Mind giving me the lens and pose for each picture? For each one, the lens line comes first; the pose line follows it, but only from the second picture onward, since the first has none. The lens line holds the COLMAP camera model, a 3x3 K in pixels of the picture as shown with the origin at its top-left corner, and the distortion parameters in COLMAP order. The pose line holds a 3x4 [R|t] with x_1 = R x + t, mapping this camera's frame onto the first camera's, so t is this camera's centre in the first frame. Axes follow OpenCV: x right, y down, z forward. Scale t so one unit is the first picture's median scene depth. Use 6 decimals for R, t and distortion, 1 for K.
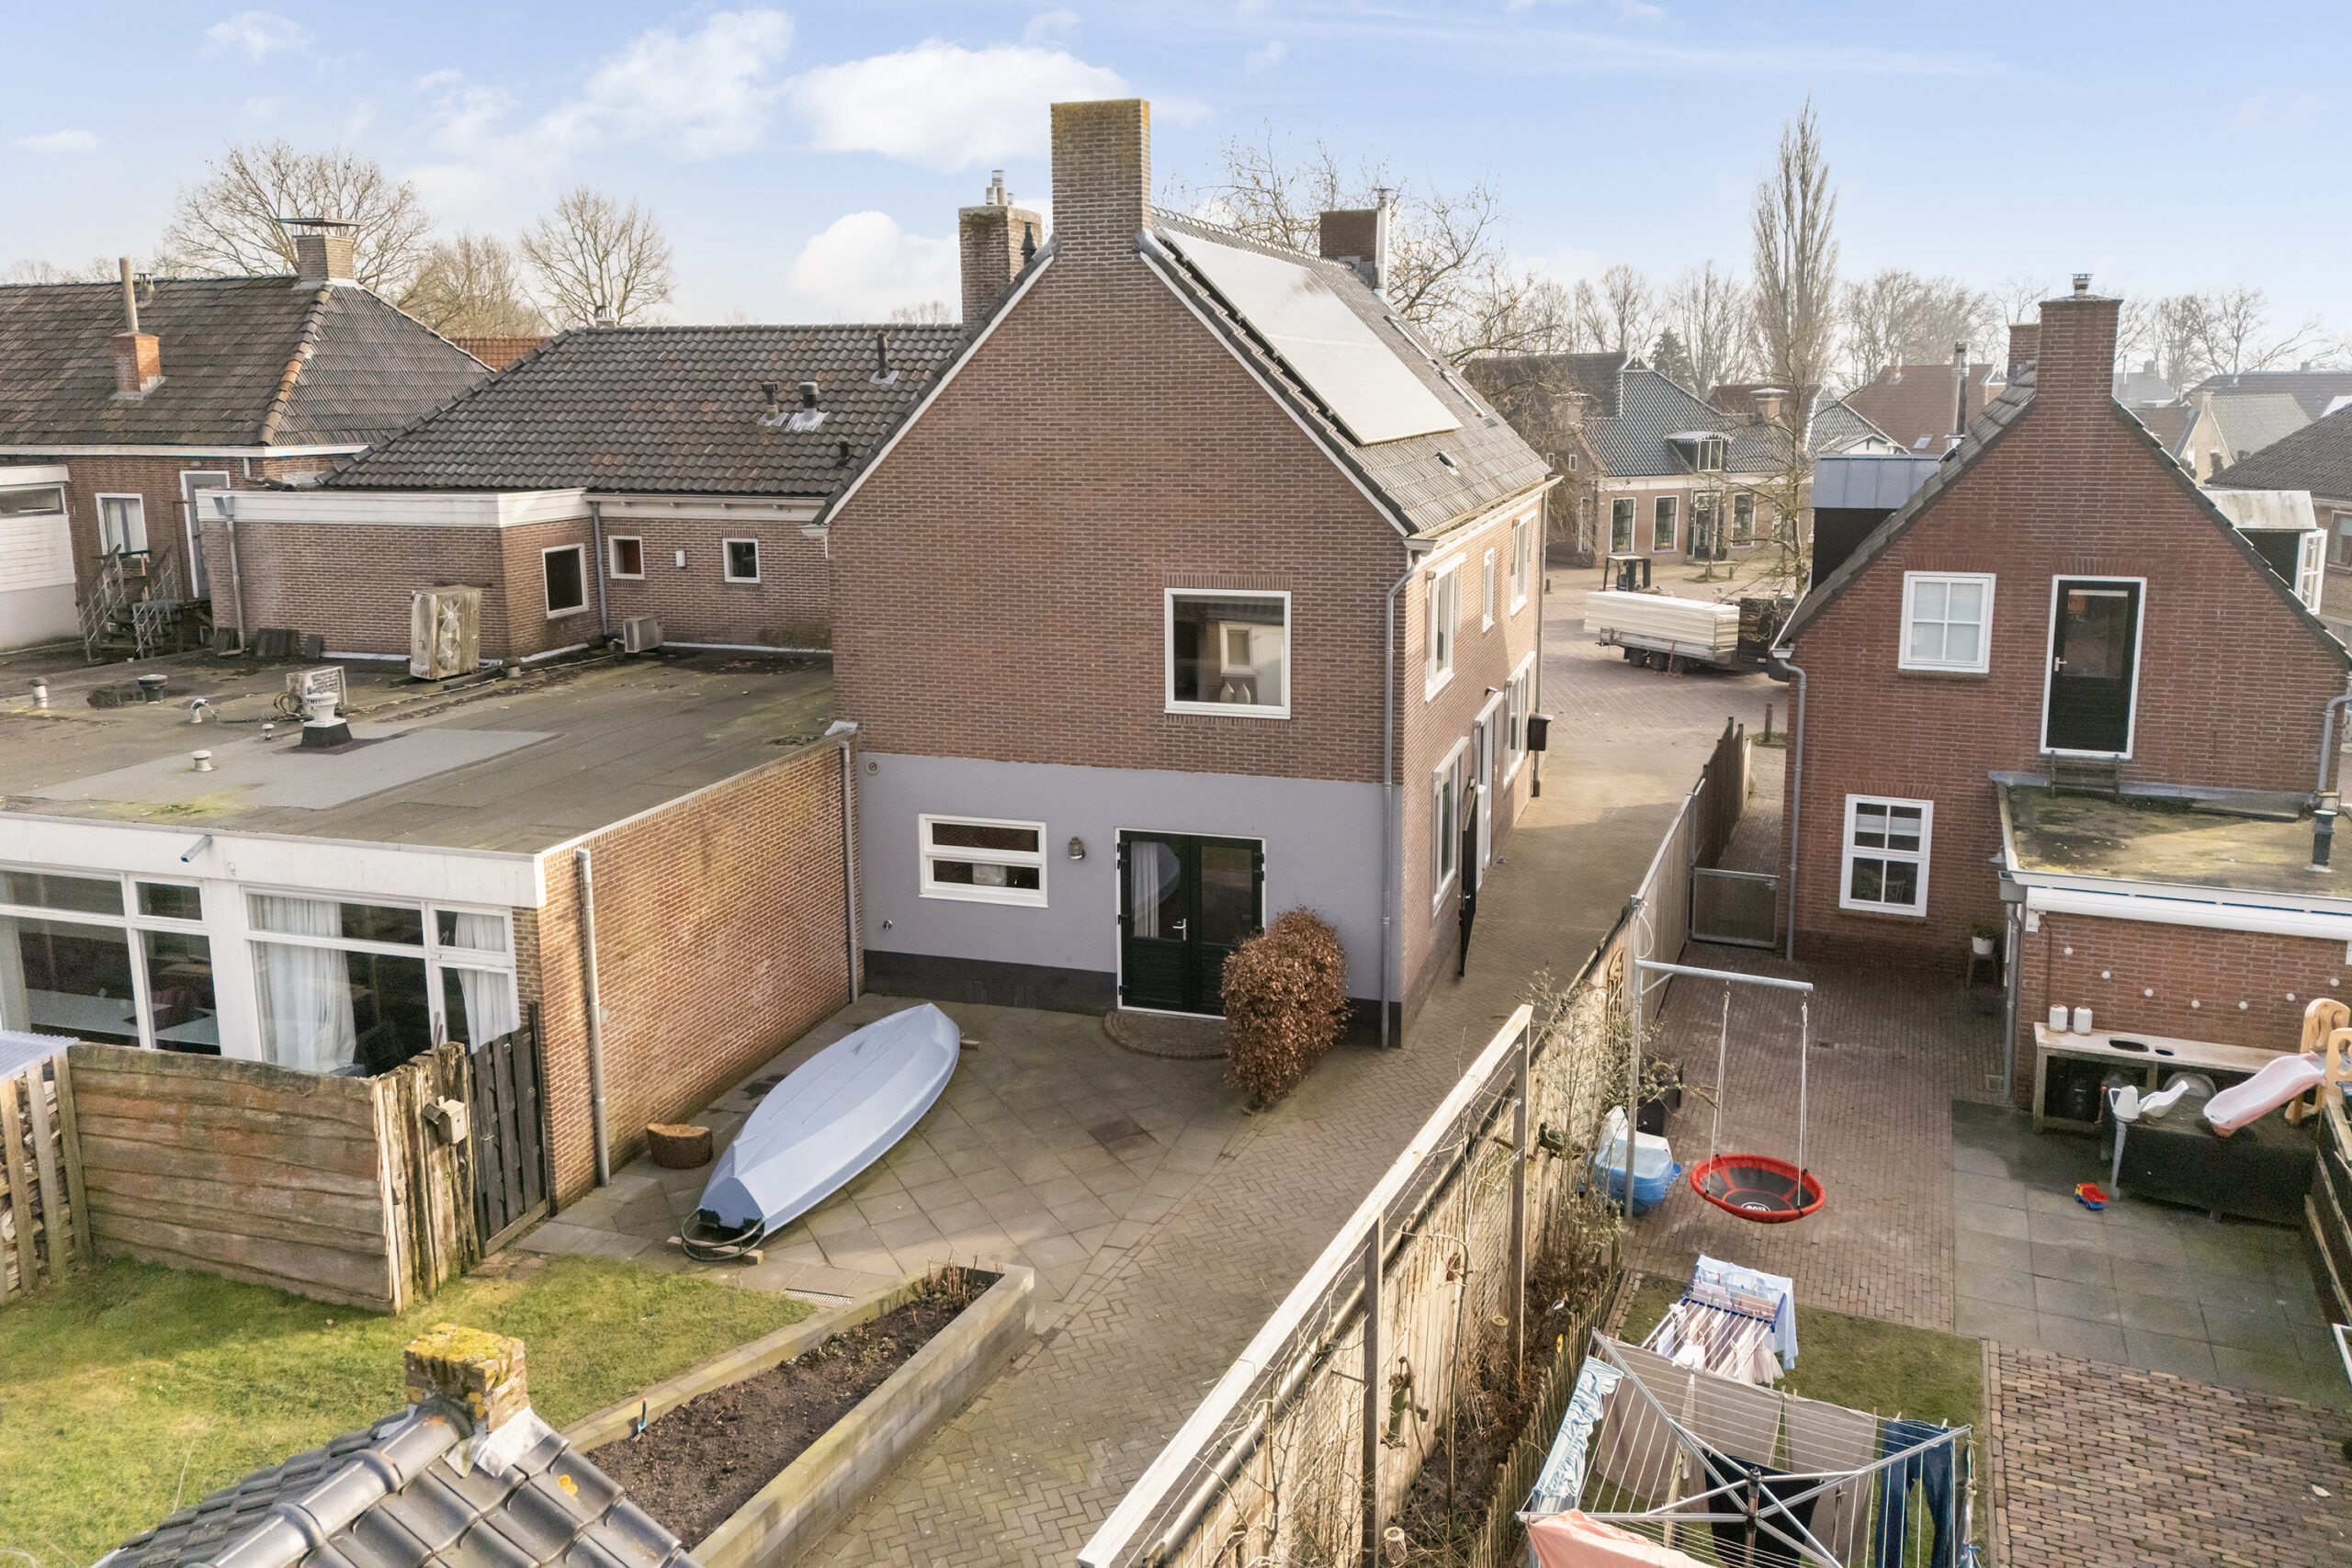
lens RADIAL K [[1734.7, 0, 1178.6], [0, 1734.7, 665.4], [0, 0, 1]] dist [0.043811, -0.003566]
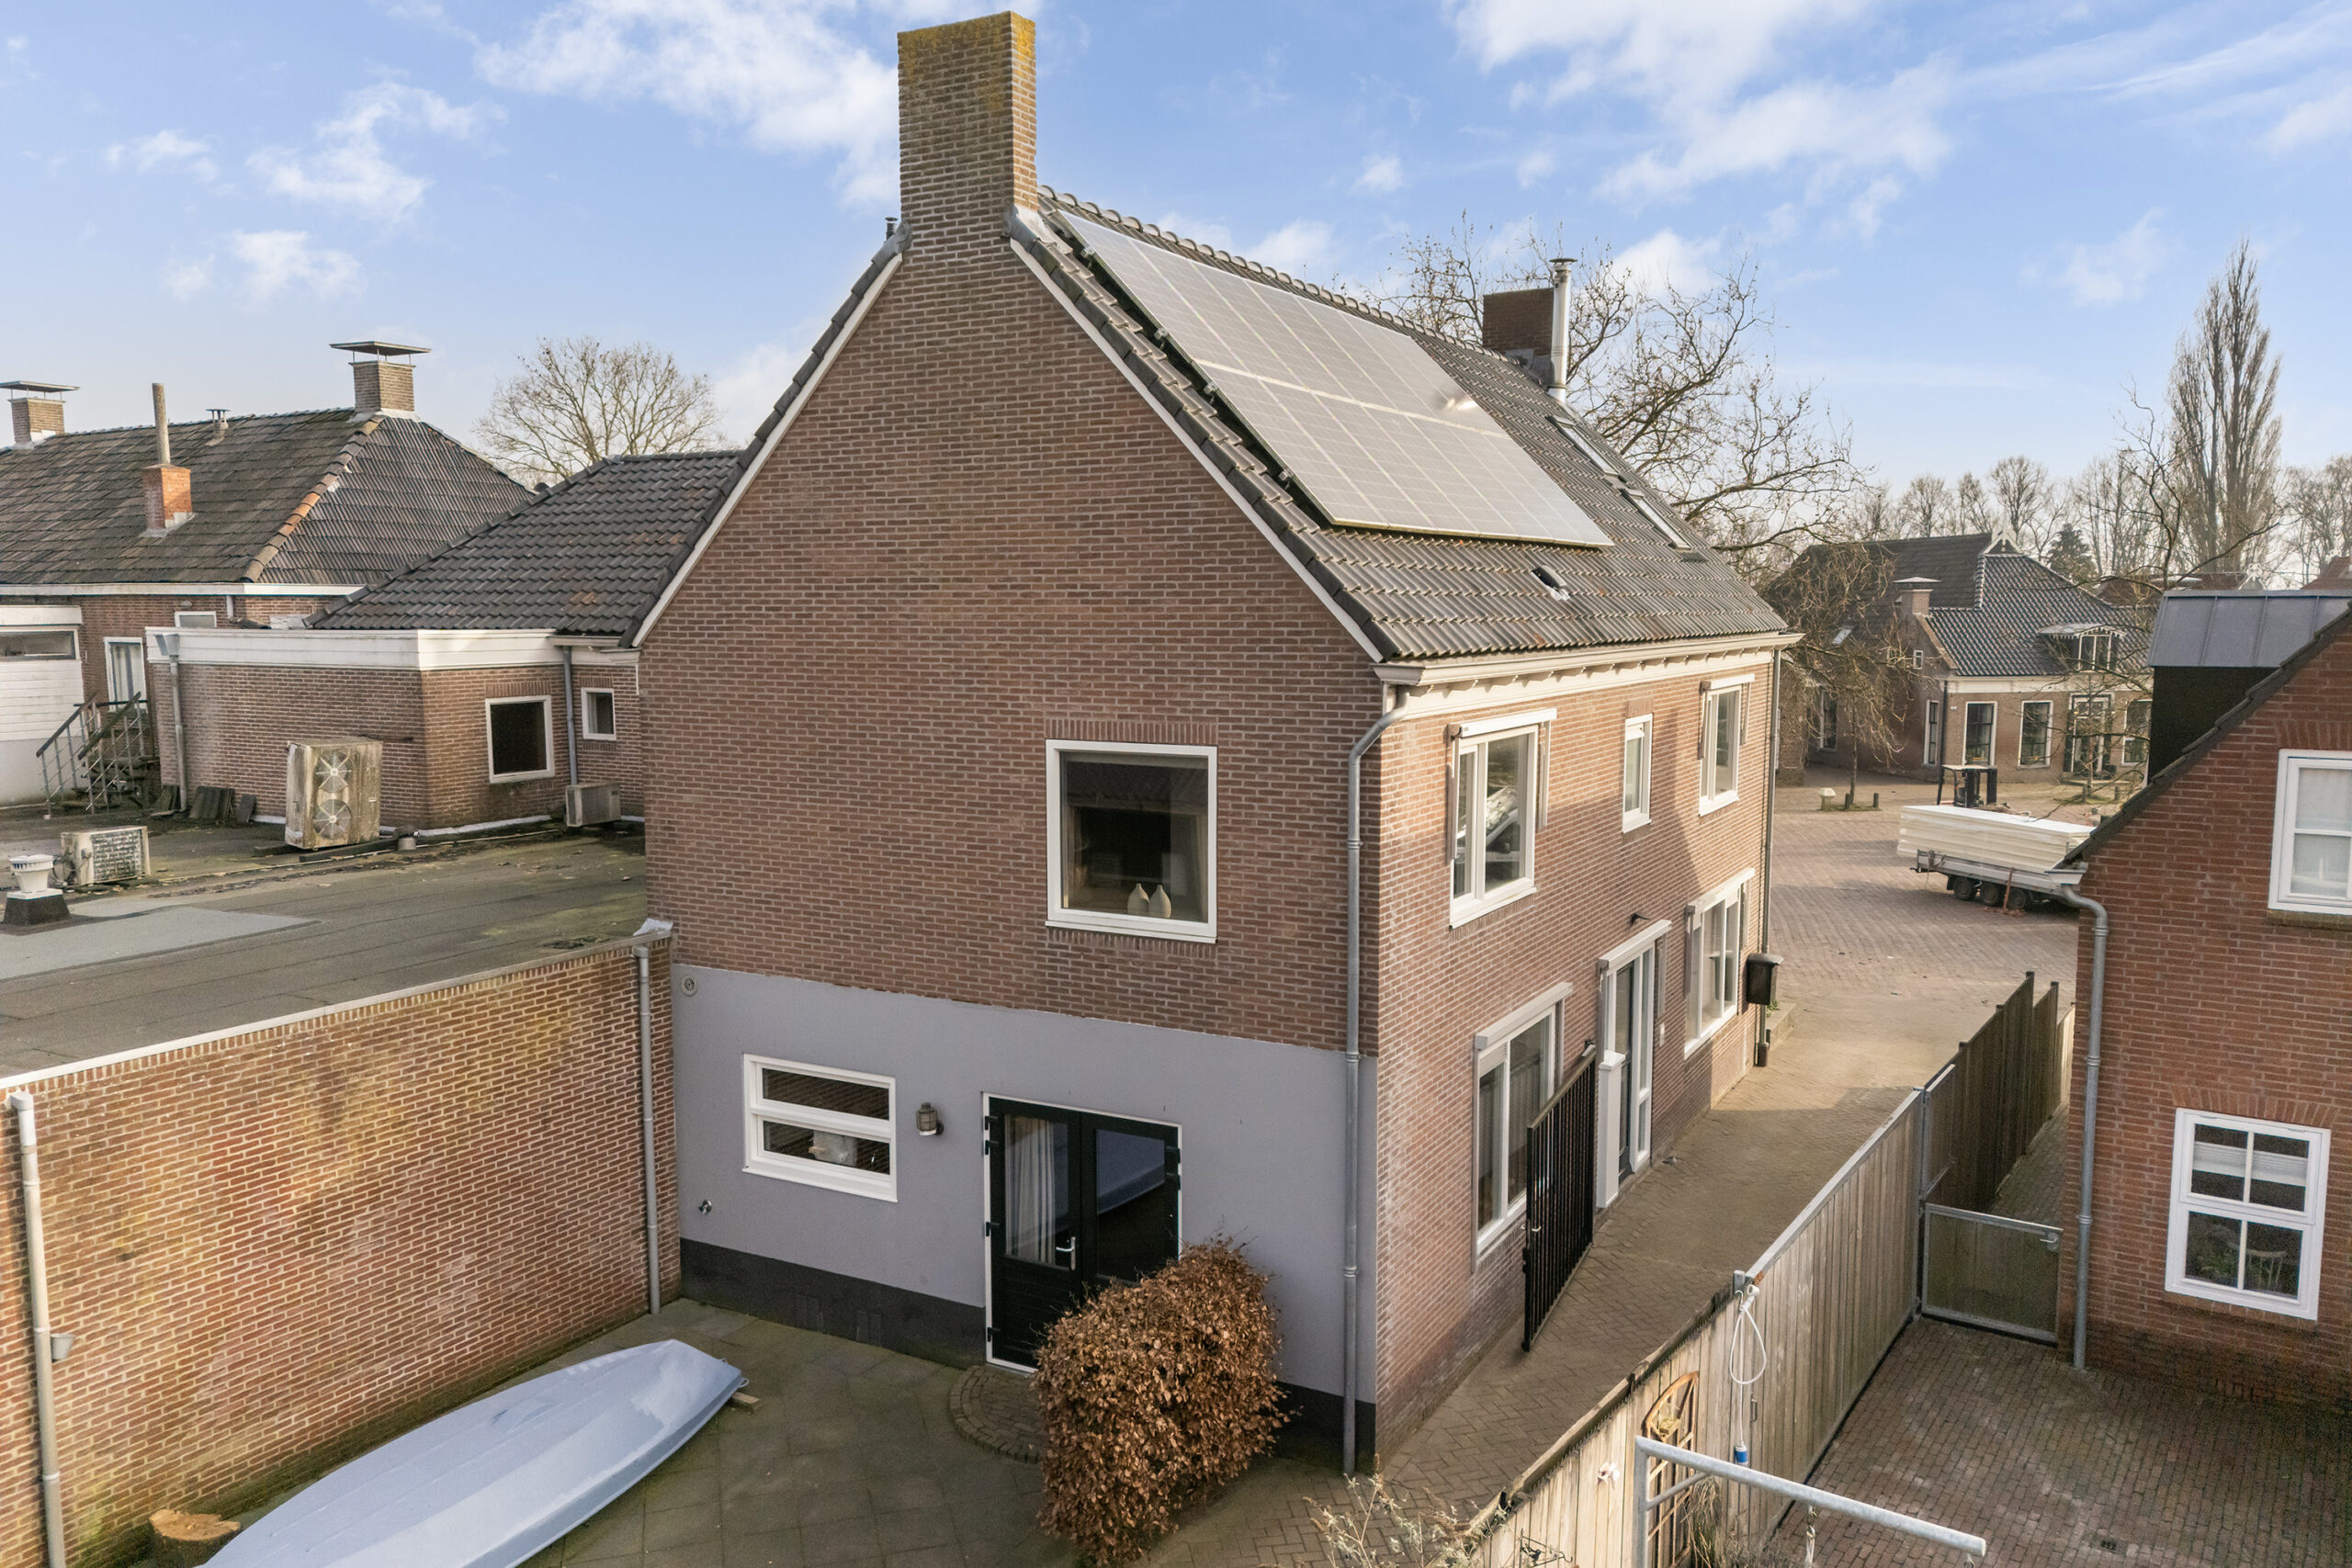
lens RADIAL K [[1742.3, 0, 1179.4], [0, 1742.3, 788.2], [0, 0, 1]] dist [0.031439, -0.004349]
pose [[0.979040, 0.027637, -0.201787, 0.154442], [-0.038110, 0.998110, -0.048199, 0.003911], [0.200073, 0.054879, 0.978243, 0.302566]]
